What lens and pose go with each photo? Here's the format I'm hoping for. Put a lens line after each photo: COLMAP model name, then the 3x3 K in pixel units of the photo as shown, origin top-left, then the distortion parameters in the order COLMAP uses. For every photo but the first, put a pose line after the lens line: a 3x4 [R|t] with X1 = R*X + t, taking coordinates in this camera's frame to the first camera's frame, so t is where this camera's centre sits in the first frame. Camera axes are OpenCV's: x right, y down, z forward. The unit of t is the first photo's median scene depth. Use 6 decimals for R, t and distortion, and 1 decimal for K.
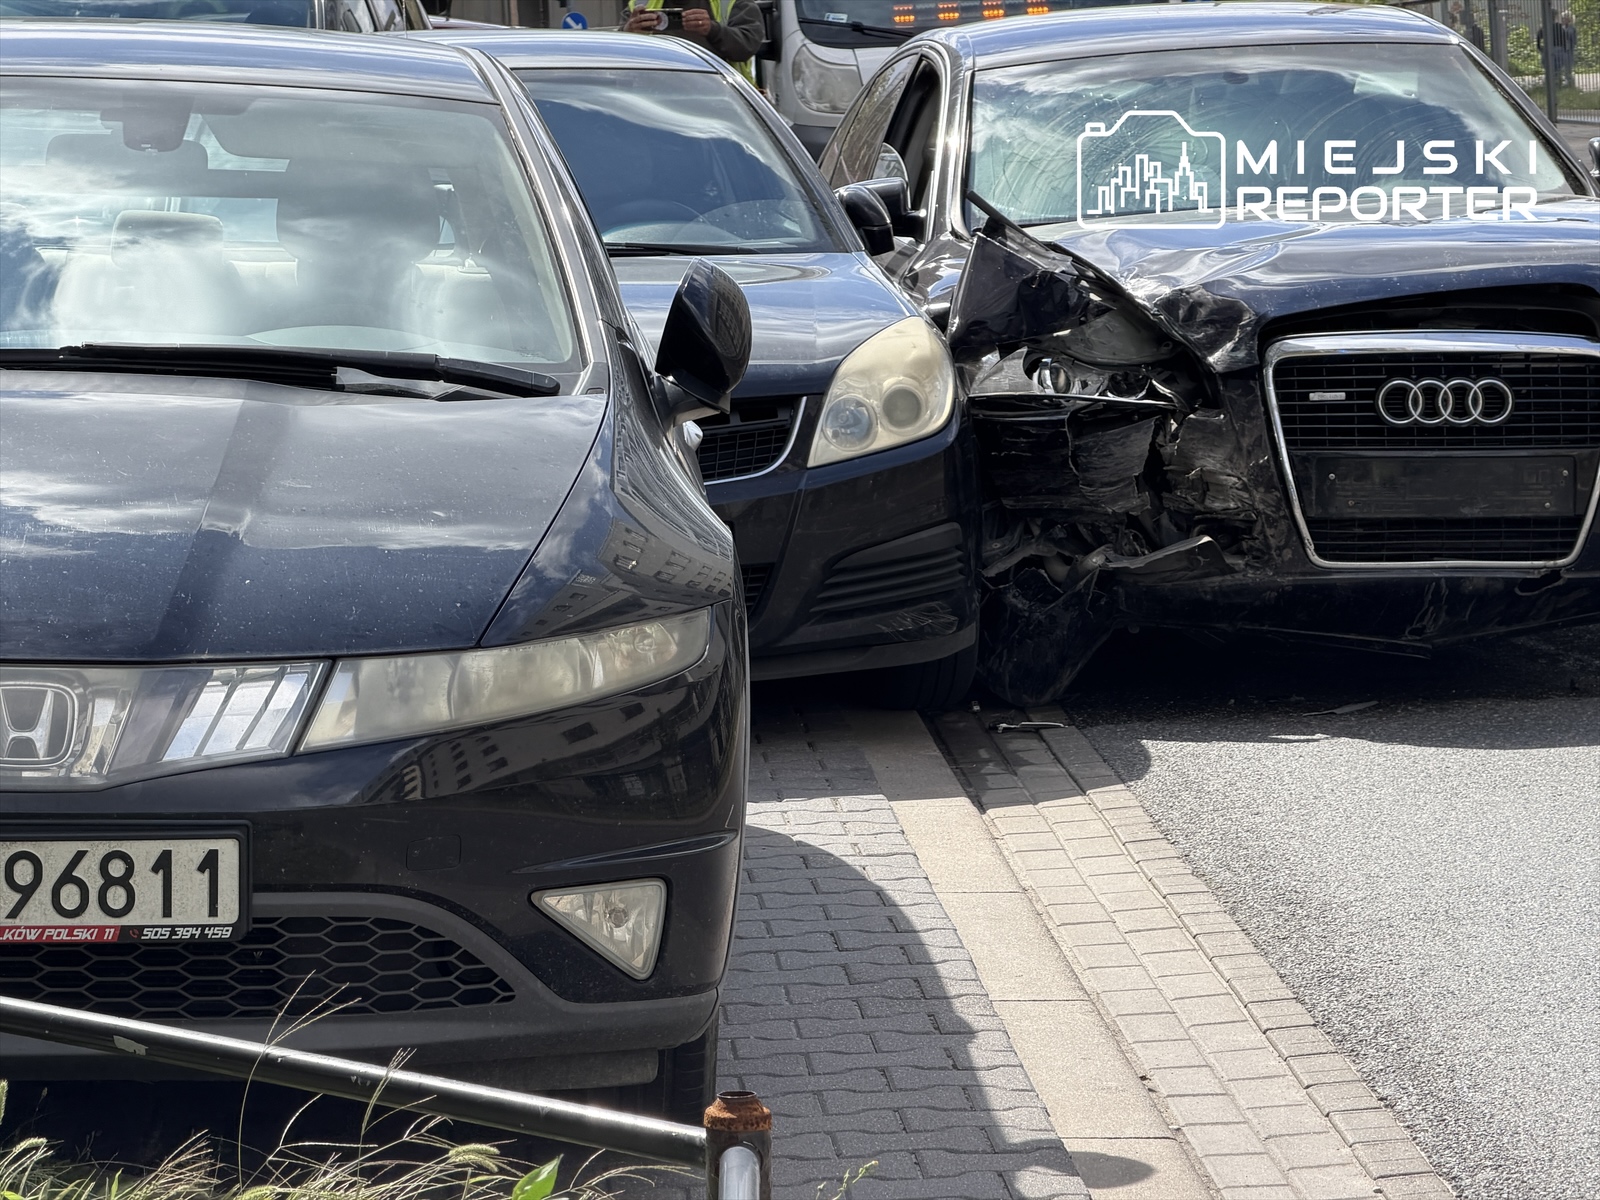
lens RADIAL K [[5503.1, 0, 800.0], [0, 5503.1, 600.0], [0, 0, 1]] dist [0.233798, 0.059449]
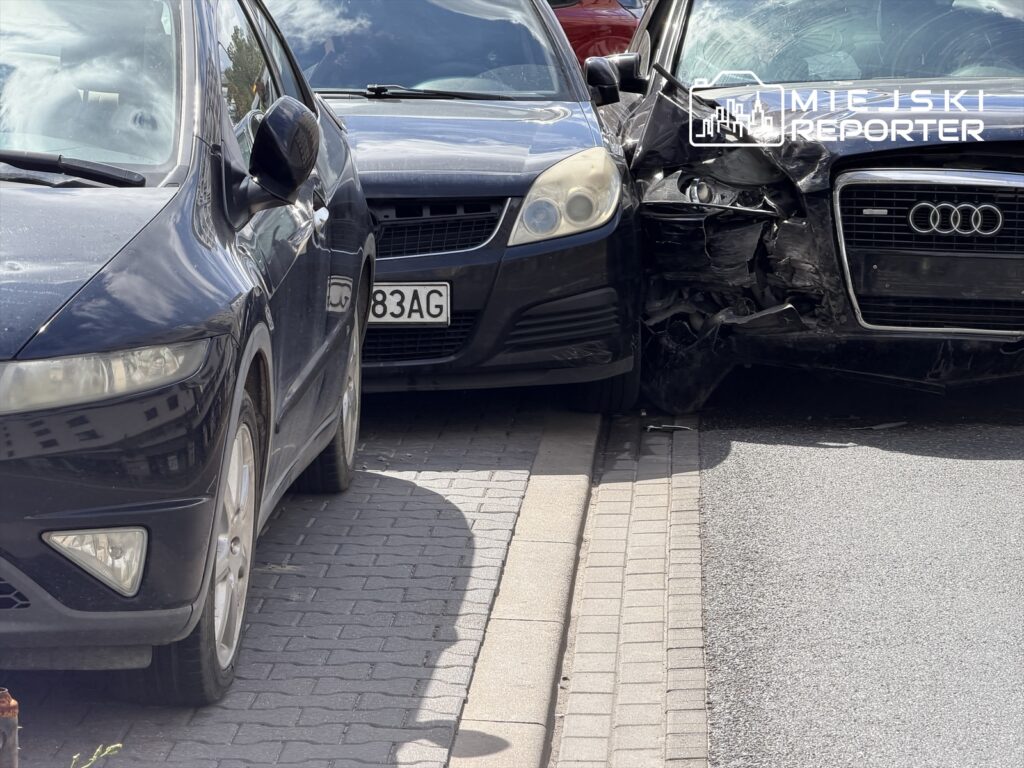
lens RADIAL K [[3522.0, 0, 512.0], [0, 3522.0, 384.0], [0, 0, 1]] dist [0.233798, 0.059449]
pose [[0.993599, 0.045356, -0.103458, 0.098747], [-0.043652, 0.998872, 0.018678, -0.004696], [0.104188, -0.014042, 0.994458, 0.059987]]
